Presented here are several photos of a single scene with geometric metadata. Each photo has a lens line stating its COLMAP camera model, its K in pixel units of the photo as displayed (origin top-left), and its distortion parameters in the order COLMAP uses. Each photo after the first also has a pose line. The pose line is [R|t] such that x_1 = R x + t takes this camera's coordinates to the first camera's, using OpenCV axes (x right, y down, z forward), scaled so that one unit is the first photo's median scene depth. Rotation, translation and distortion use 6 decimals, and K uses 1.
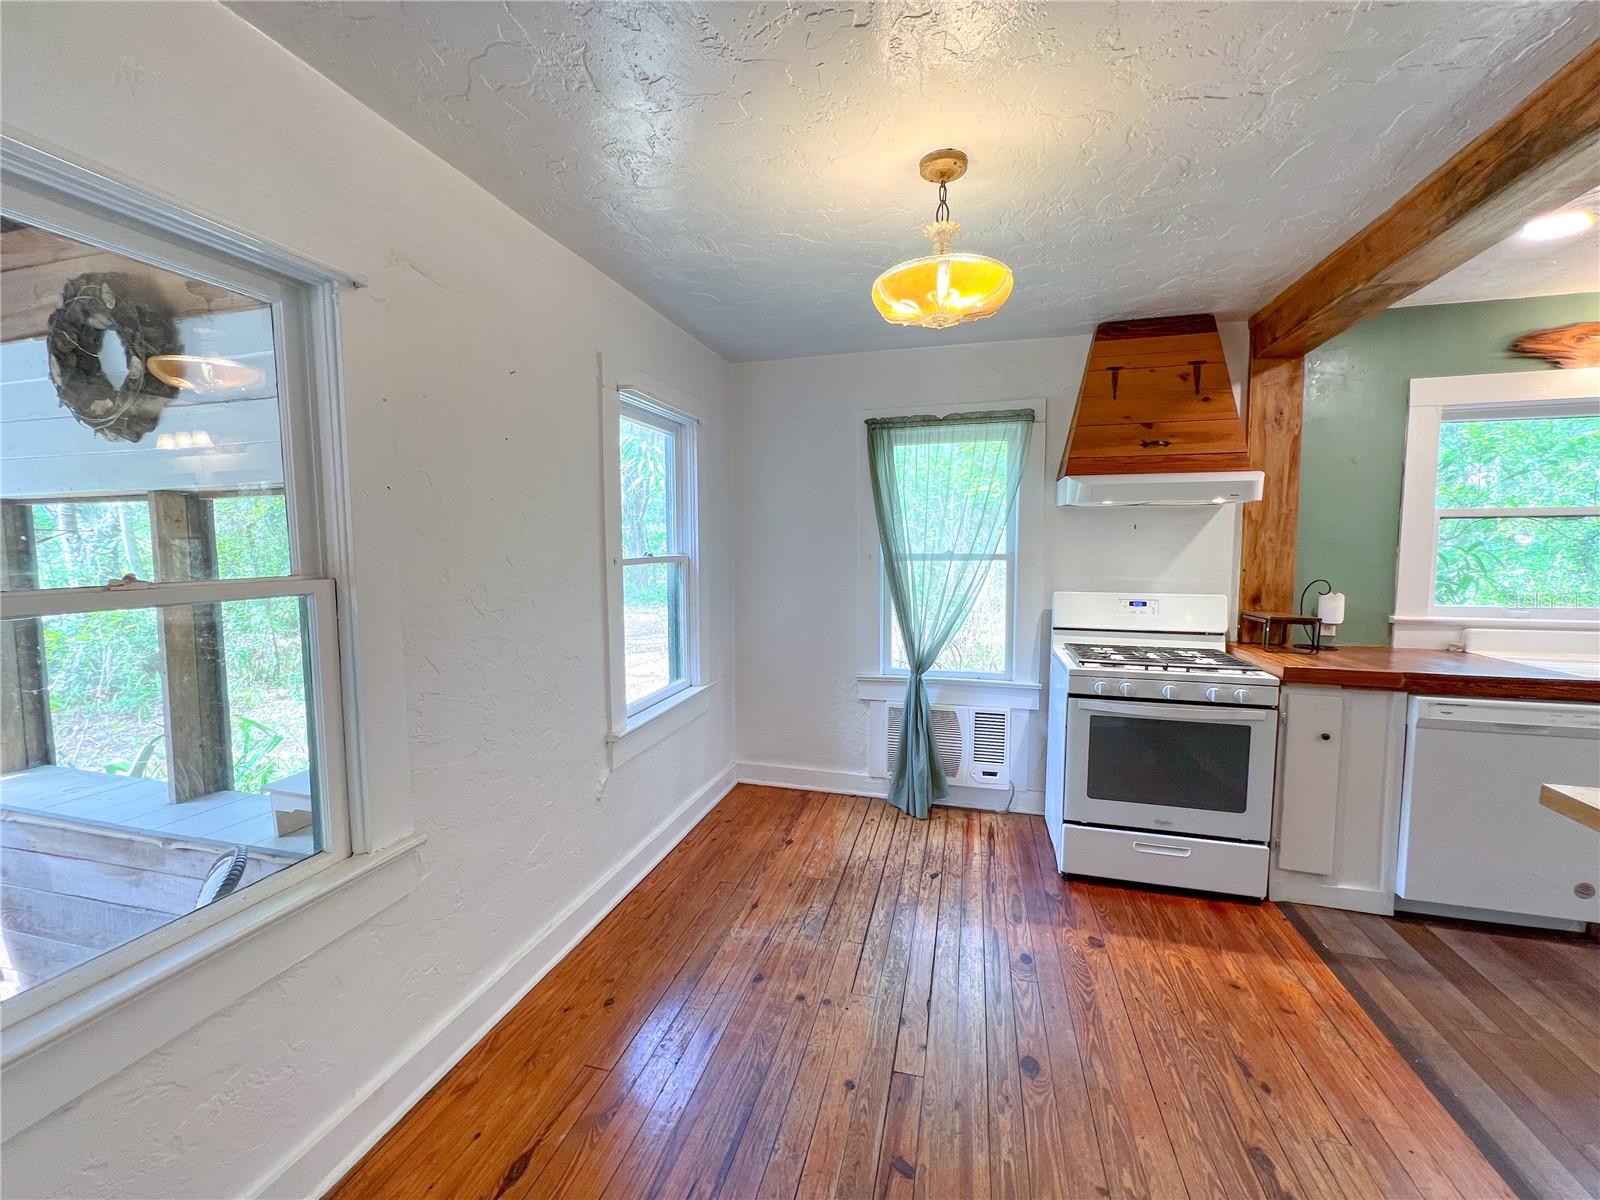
lens RADIAL K [[636.7, 0, 798.6], [0, 636.7, 596.5], [0, 0, 1]] dist [0.001479, 0.000240]
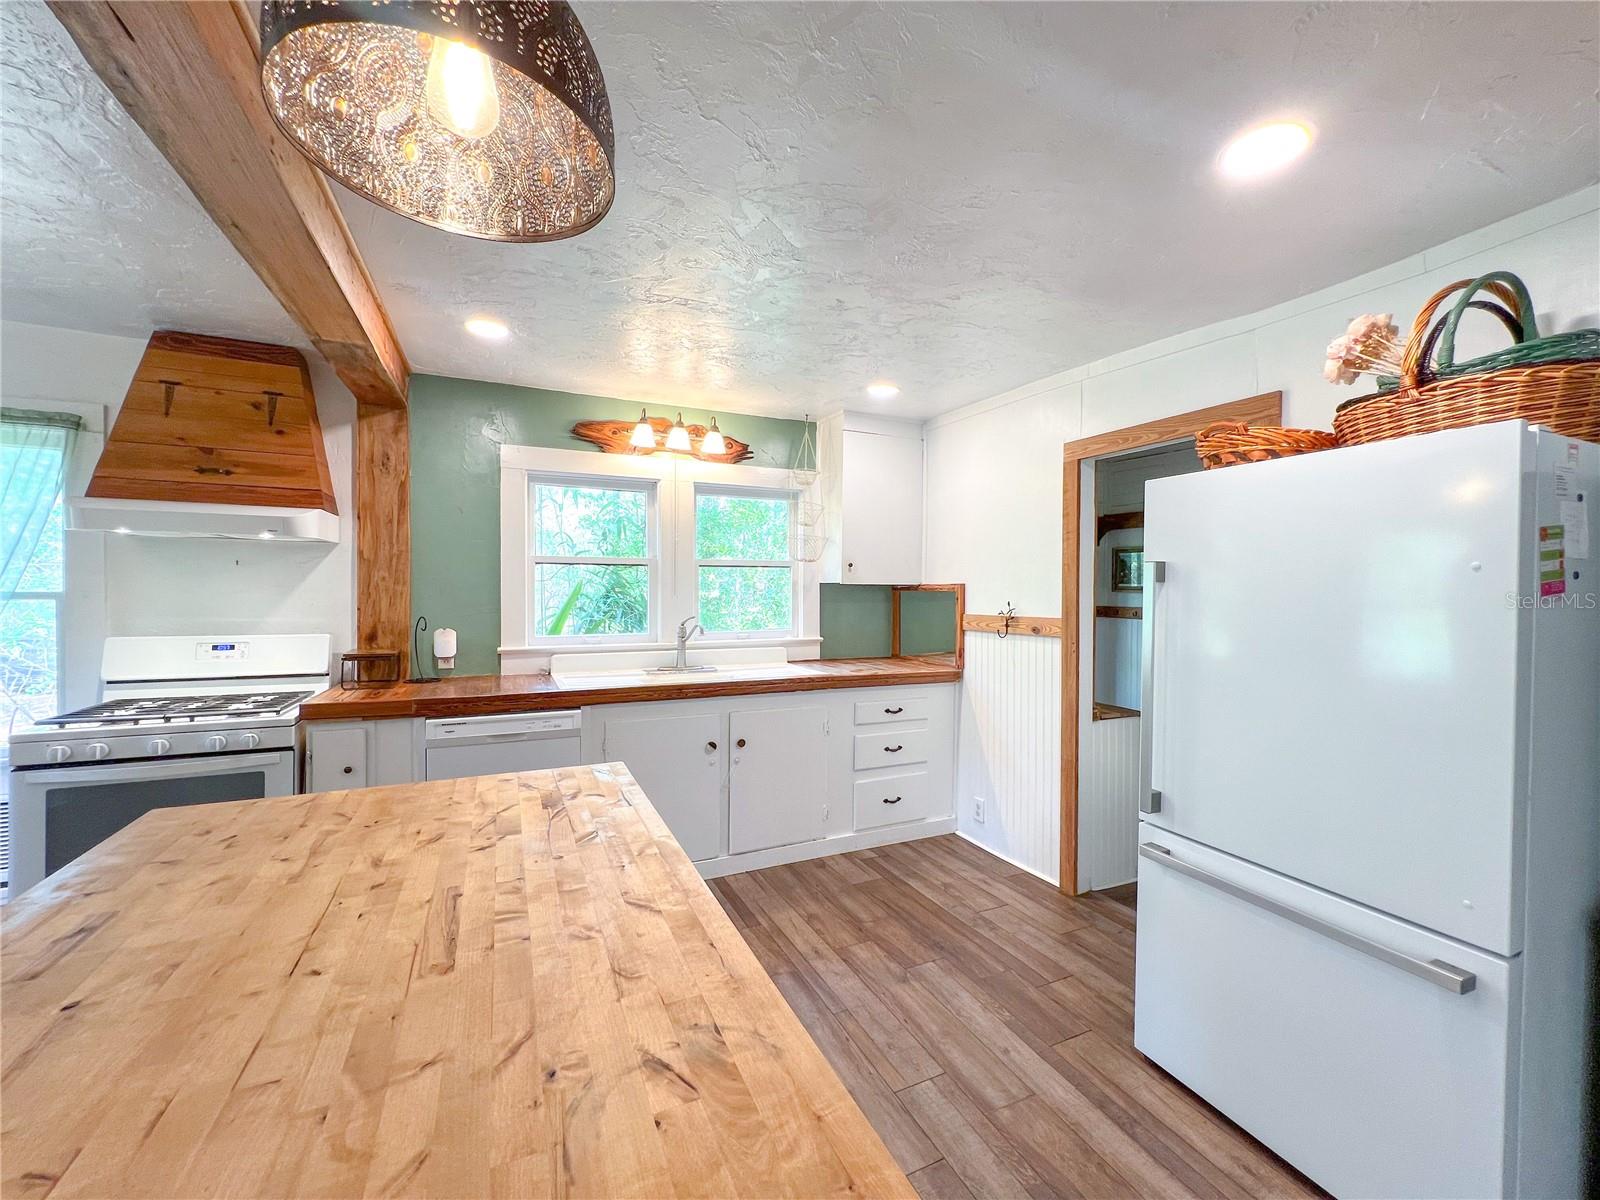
lens RADIAL K [[636.7, 0, 795.4], [0, 636.7, 600.6], [0, 0, 1]] dist [0.001479, 0.000240]
pose [[0.770303, -0.002945, 0.637672, 0.610656], [0.042384, 0.998015, -0.046590, 0.022776], [-0.636268, 0.062915, 0.768898, -0.219045]]
